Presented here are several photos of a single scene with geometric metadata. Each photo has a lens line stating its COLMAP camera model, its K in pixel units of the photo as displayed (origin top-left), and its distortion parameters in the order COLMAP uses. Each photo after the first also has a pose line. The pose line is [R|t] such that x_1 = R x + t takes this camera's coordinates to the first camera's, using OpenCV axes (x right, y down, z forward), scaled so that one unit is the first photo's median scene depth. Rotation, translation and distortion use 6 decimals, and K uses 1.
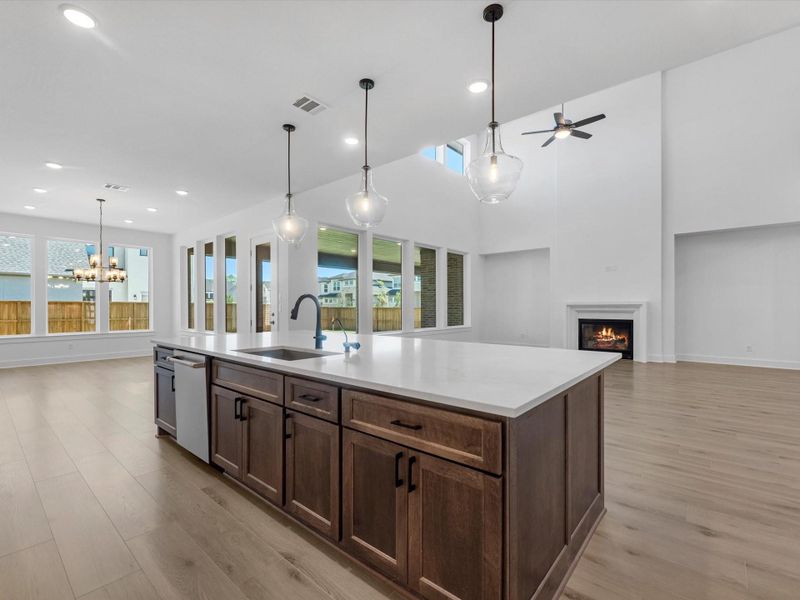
lens RADIAL K [[366.6, 0, 396.2], [0, 366.6, 298.6], [0, 0, 1]] dist [0.002742, 0.000587]
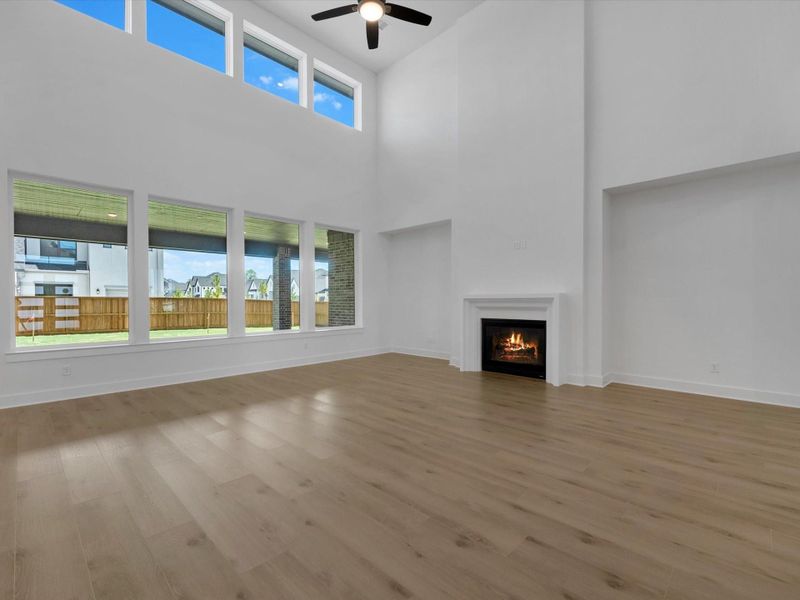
lens RADIAL K [[366.6, 0, 395.7], [0, 366.6, 303.0], [0, 0, 1]] dist [0.002742, 0.000587]
pose [[0.999966, 0.003274, -0.007544, 0.340852], [-0.003105, 0.999748, 0.022237, 0.009917], [0.007615, -0.022212, 0.999724, 0.297755]]
